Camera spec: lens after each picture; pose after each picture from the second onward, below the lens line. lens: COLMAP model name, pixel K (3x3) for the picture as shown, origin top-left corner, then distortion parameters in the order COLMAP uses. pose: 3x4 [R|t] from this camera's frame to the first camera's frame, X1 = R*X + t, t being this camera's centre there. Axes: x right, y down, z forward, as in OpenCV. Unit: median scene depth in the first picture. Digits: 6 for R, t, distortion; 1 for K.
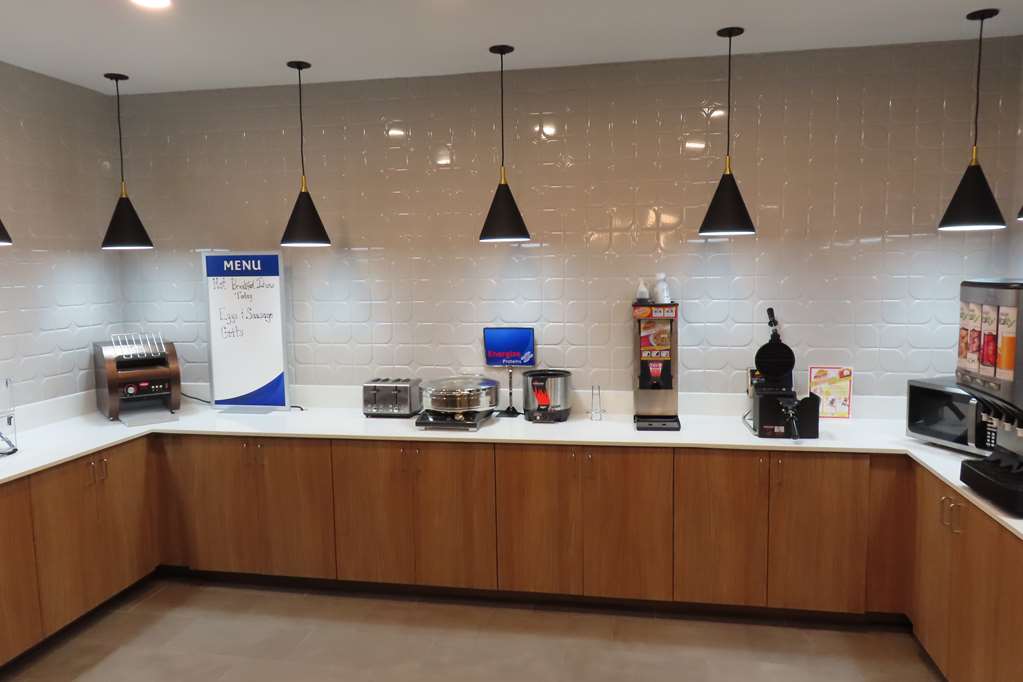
lens RADIAL K [[734.9, 0, 513.3], [0, 734.9, 340.6], [0, 0, 1]] dist [-0.013105, 0.003032]
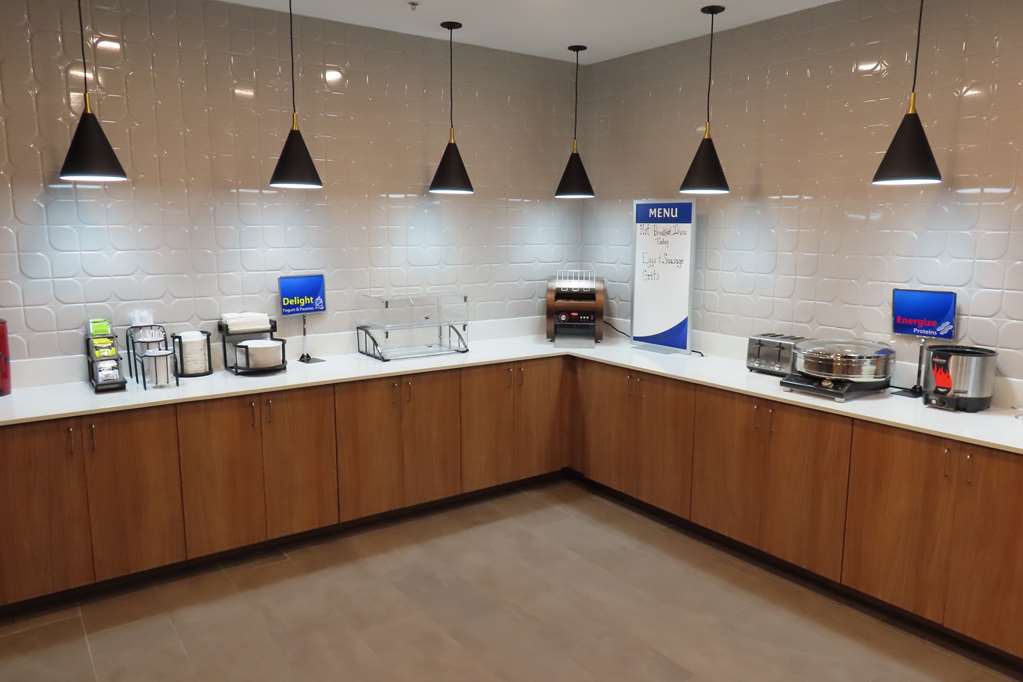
lens RADIAL K [[734.9, 0, 512.6], [0, 734.9, 341.4], [0, 0, 1]] dist [-0.013105, 0.003032]
pose [[0.716665, 0.125943, -0.685952, 0.242082], [-0.089245, 0.992034, 0.088900, 0.007505], [0.691684, -0.002494, 0.722196, 0.084735]]
